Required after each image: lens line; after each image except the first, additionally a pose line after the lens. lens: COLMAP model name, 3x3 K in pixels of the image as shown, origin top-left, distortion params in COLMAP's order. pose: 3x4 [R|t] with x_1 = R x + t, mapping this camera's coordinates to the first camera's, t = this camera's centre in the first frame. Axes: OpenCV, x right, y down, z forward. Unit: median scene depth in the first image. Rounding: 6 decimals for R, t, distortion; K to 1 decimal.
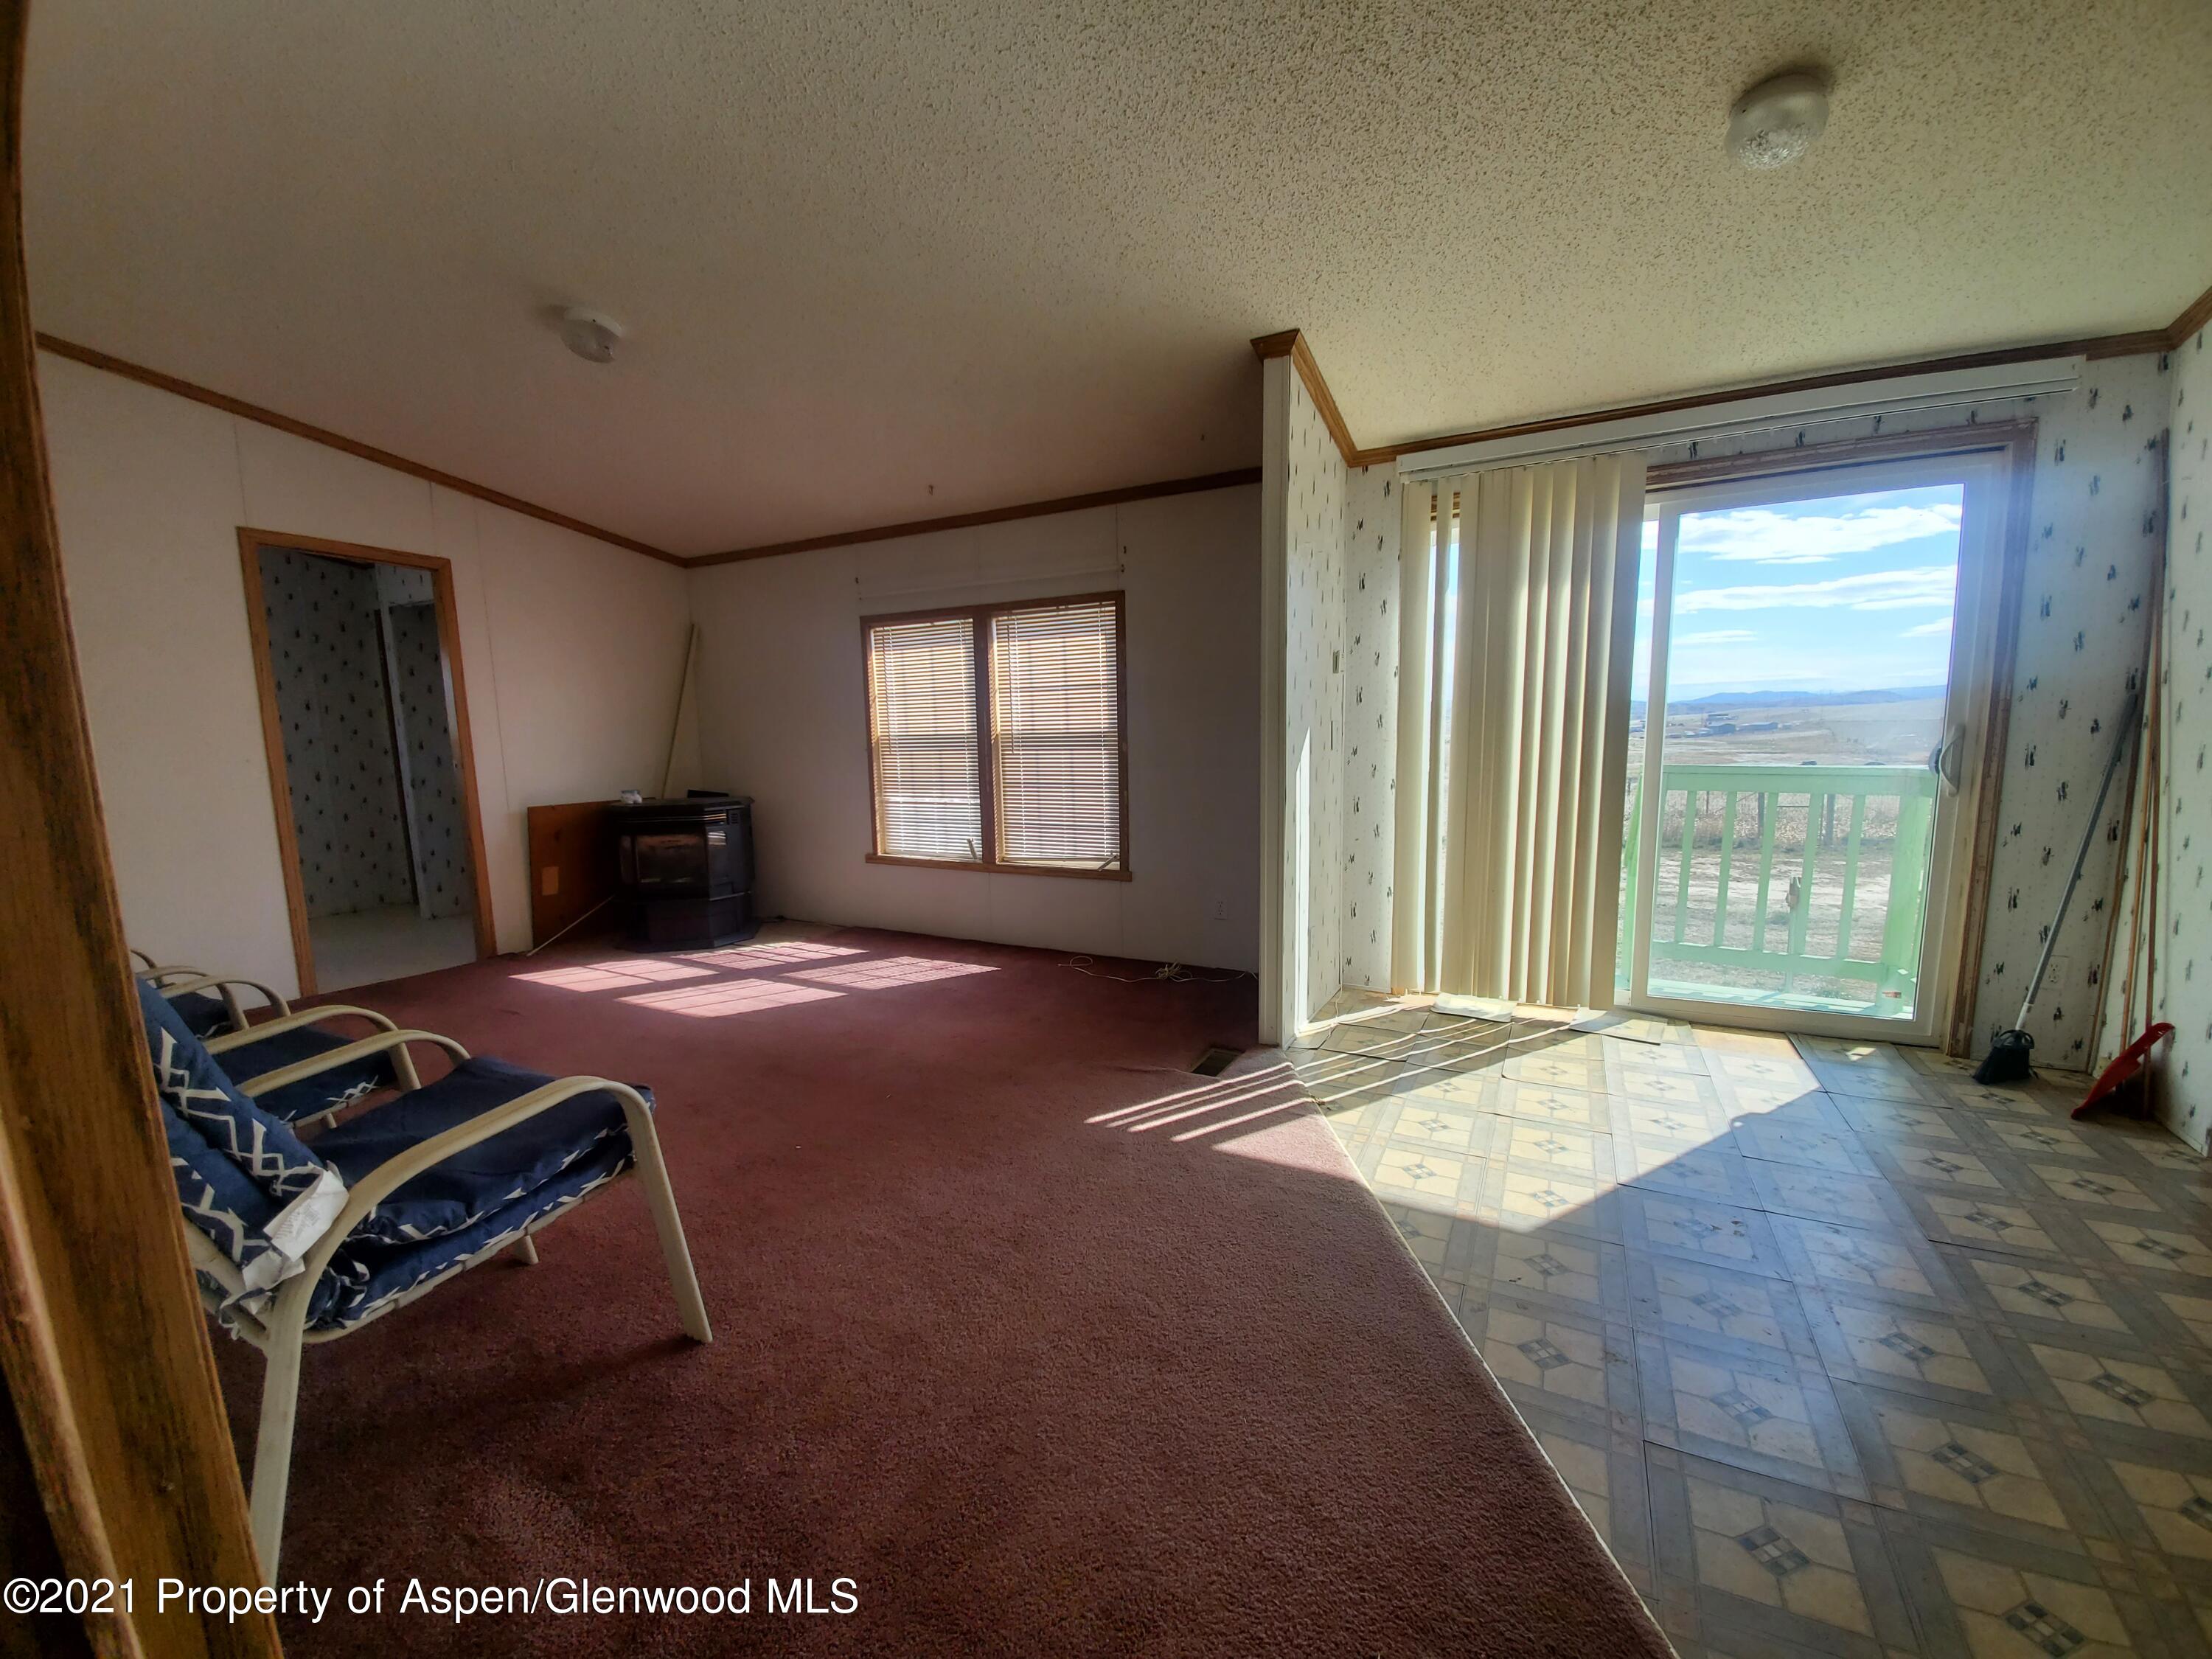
lens RADIAL K [[872.4, 0, 1102.9], [0, 872.4, 857.4], [0, 0, 1]] dist [0.009221, -0.012965]
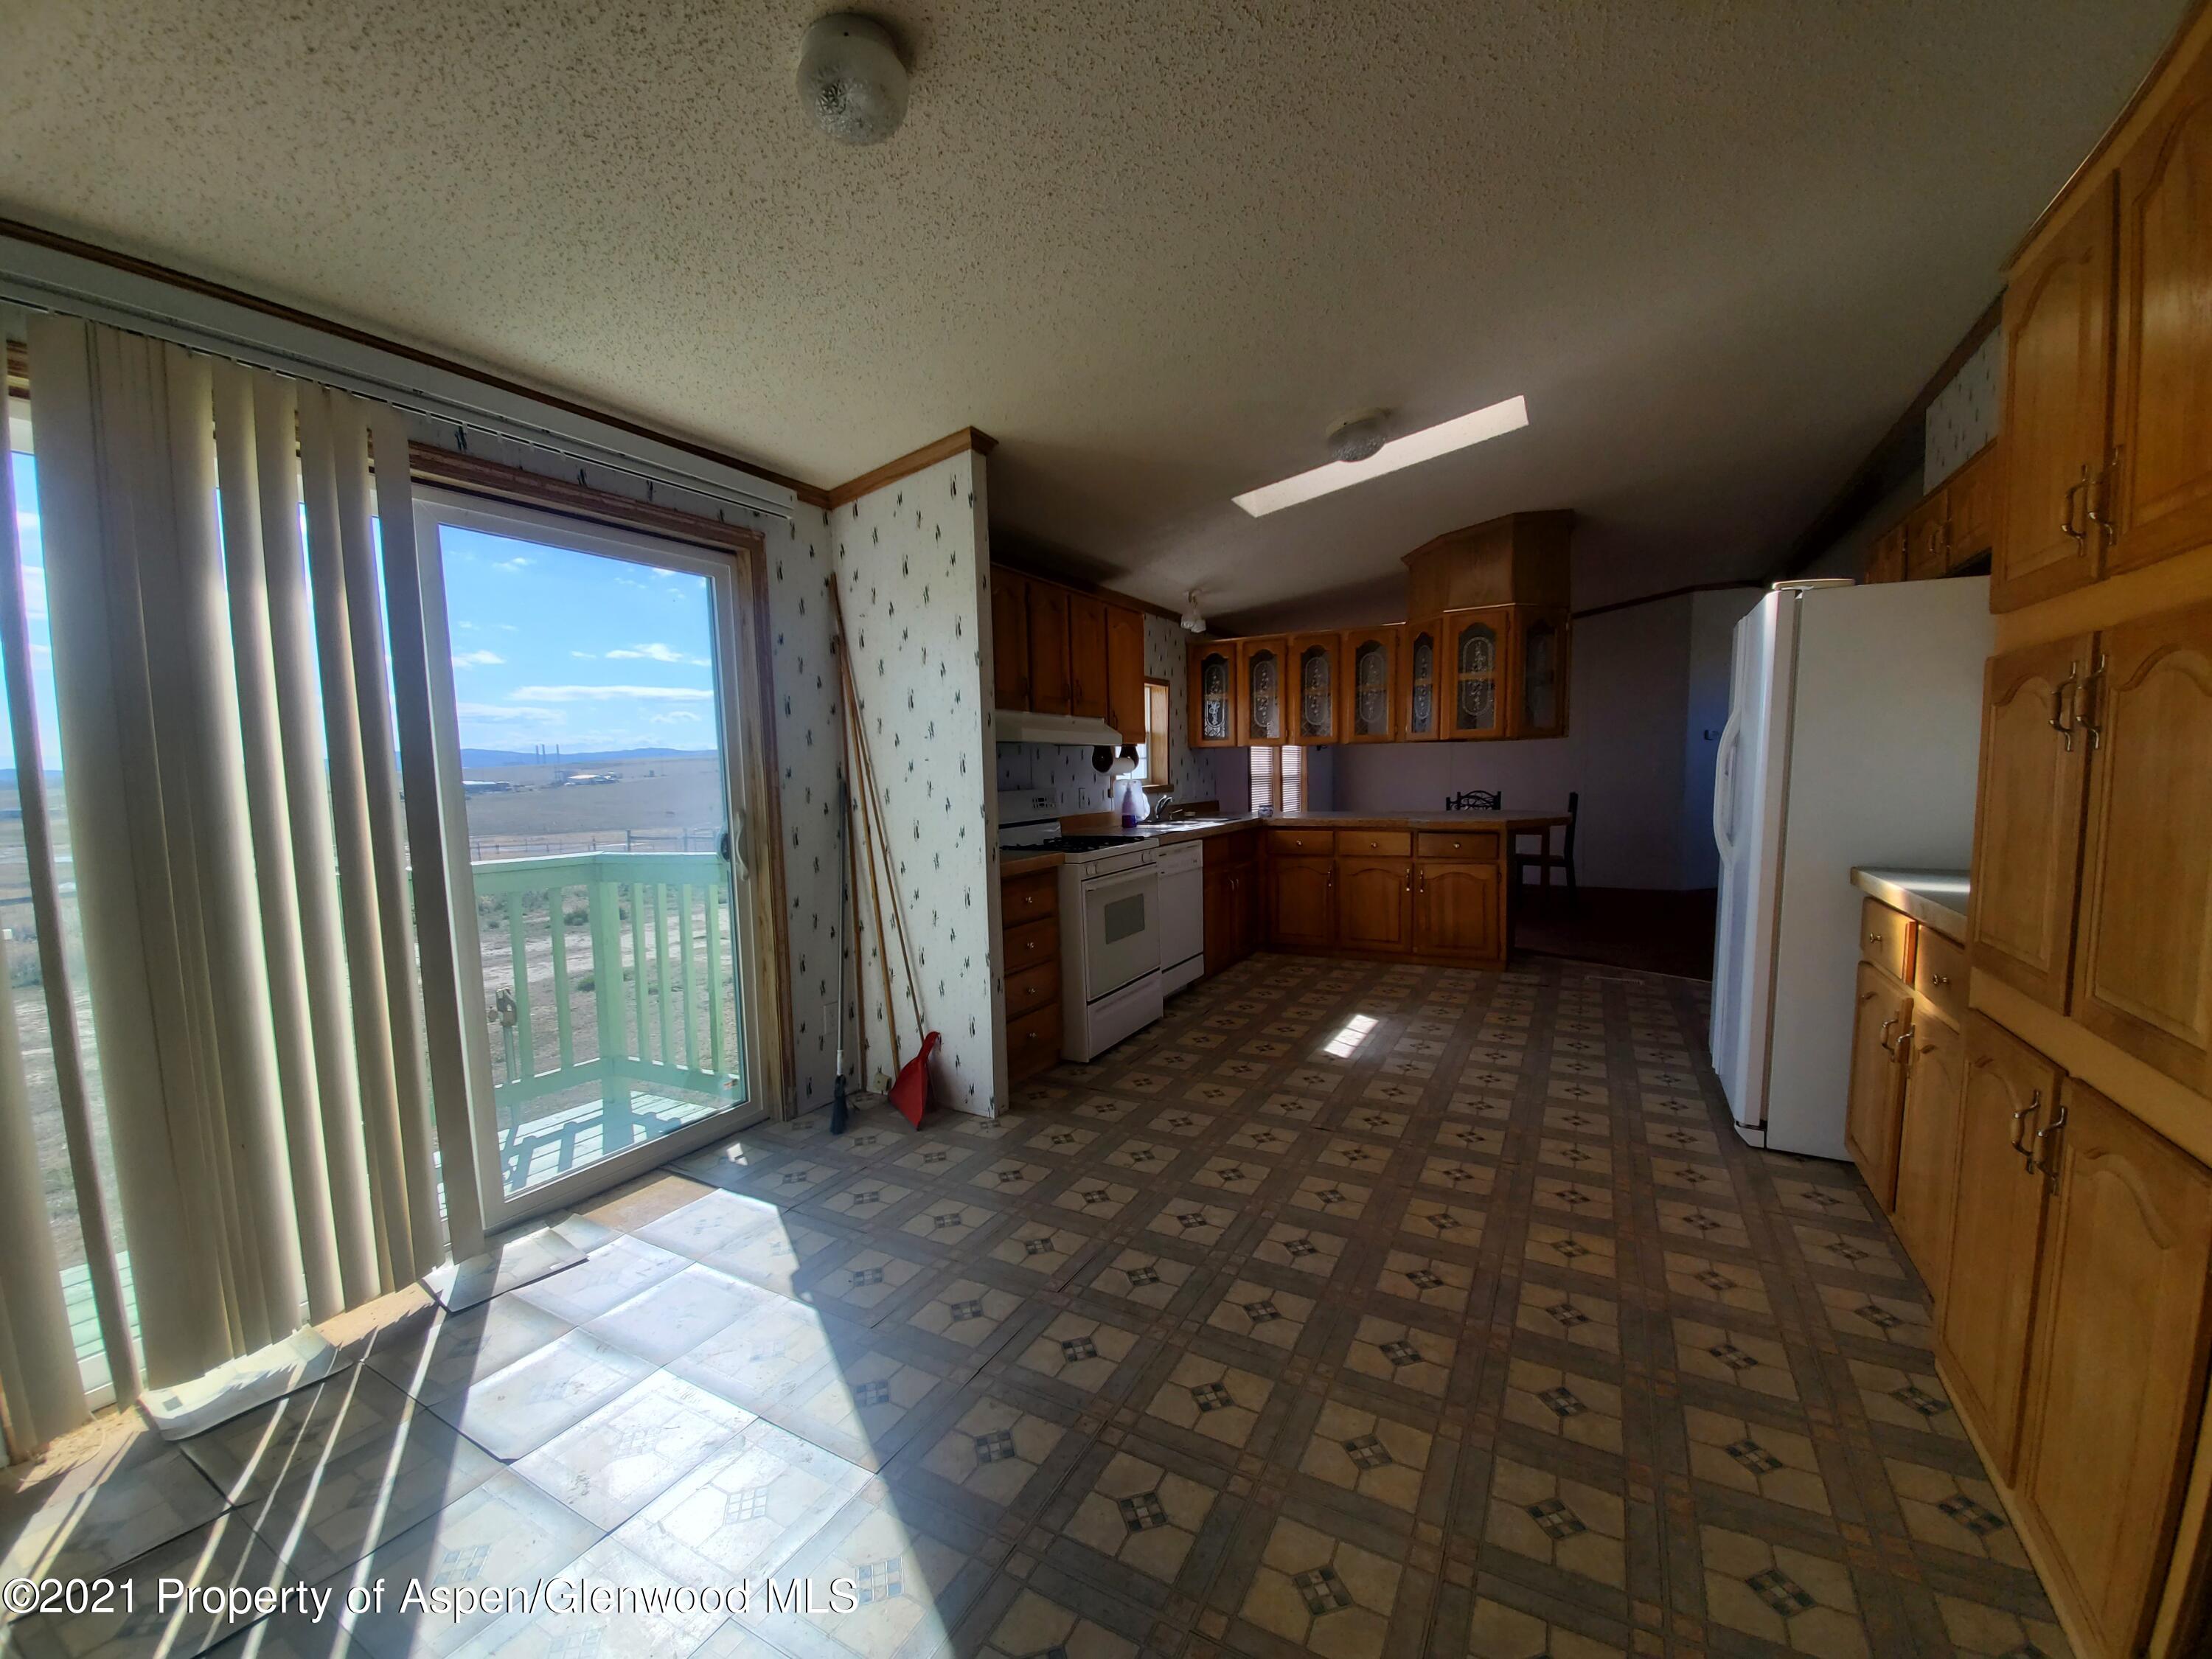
lens RADIAL K [[872.4, 0, 1102.9], [0, 872.4, 857.4], [0, 0, 1]] dist [0.009221, -0.012965]
pose [[0.030560, -0.072359, 0.996910, -0.048646], [0.166813, 0.983757, 0.066291, -0.095605], [-0.985515, 0.164272, 0.042134, 0.545164]]
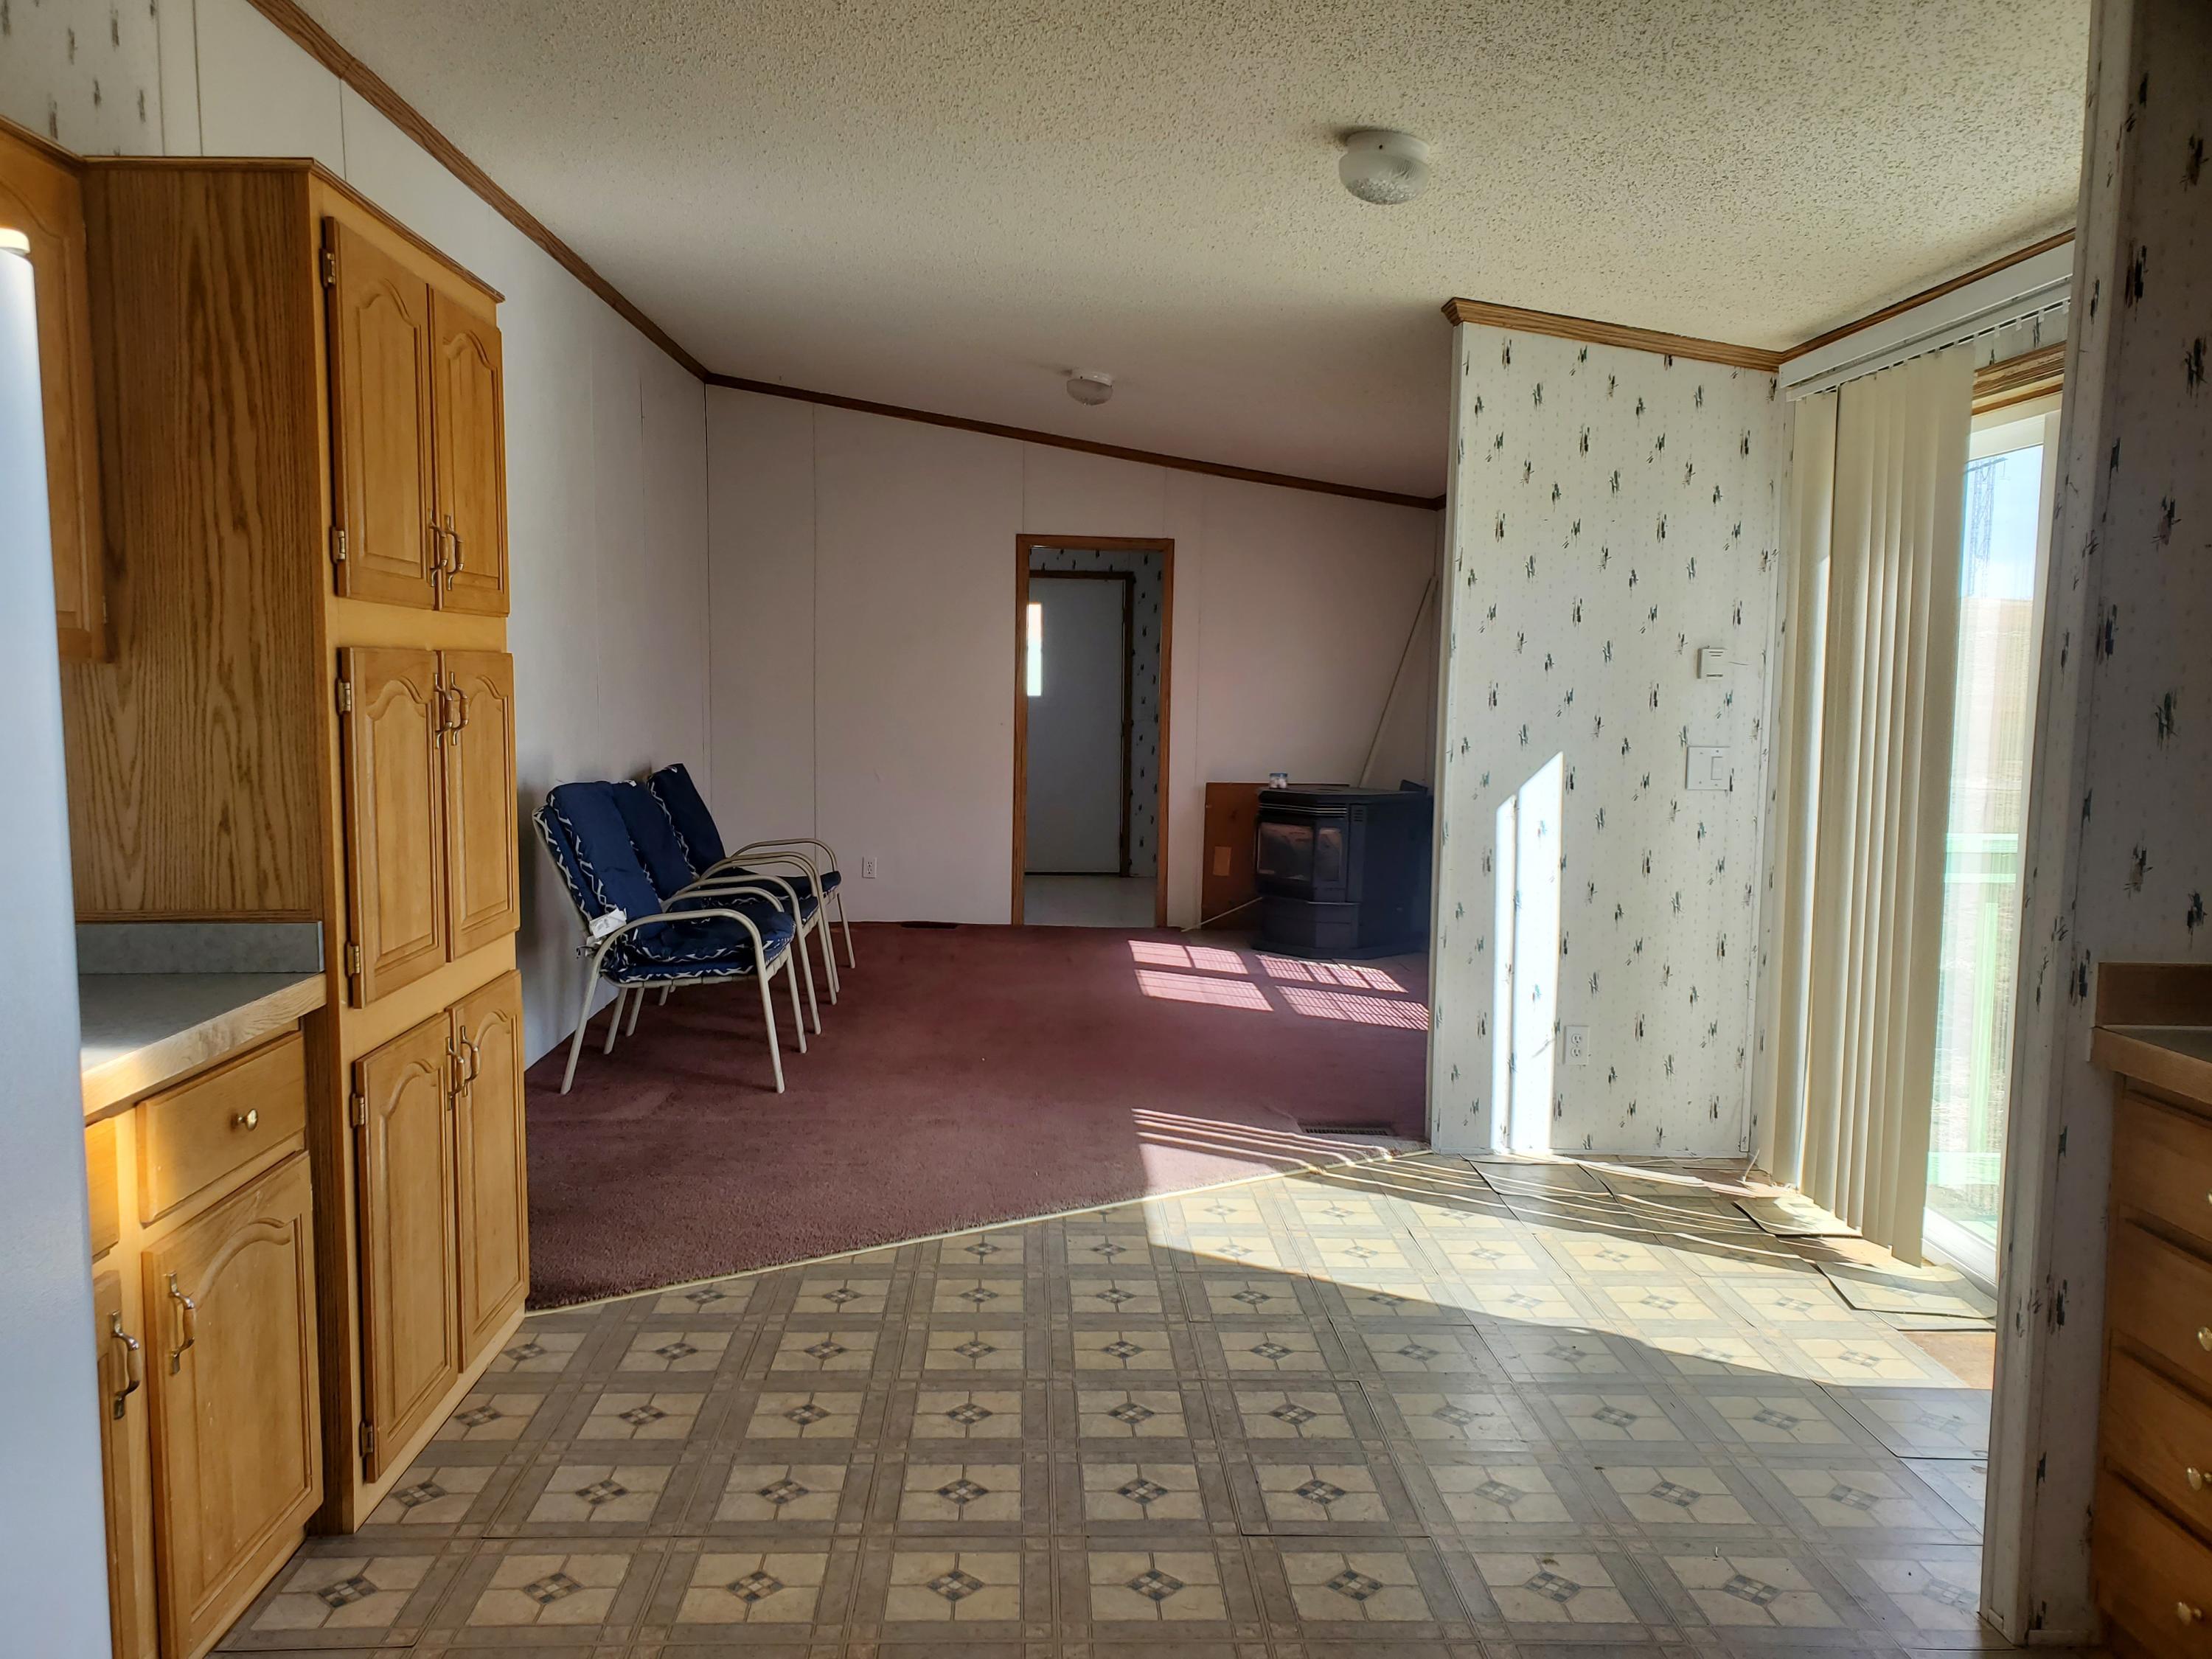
lens RADIAL K [[1721.7, 0, 1067.1], [0, 1721.7, 837.1], [0, 0, 1]] dist [0.009005, 0.027670]
pose [[0.478935, 0.109205, -0.871031, 1.516031], [-0.148587, 0.988000, 0.042169, -0.087614], [0.865184, 0.109228, 0.489414, -0.109374]]
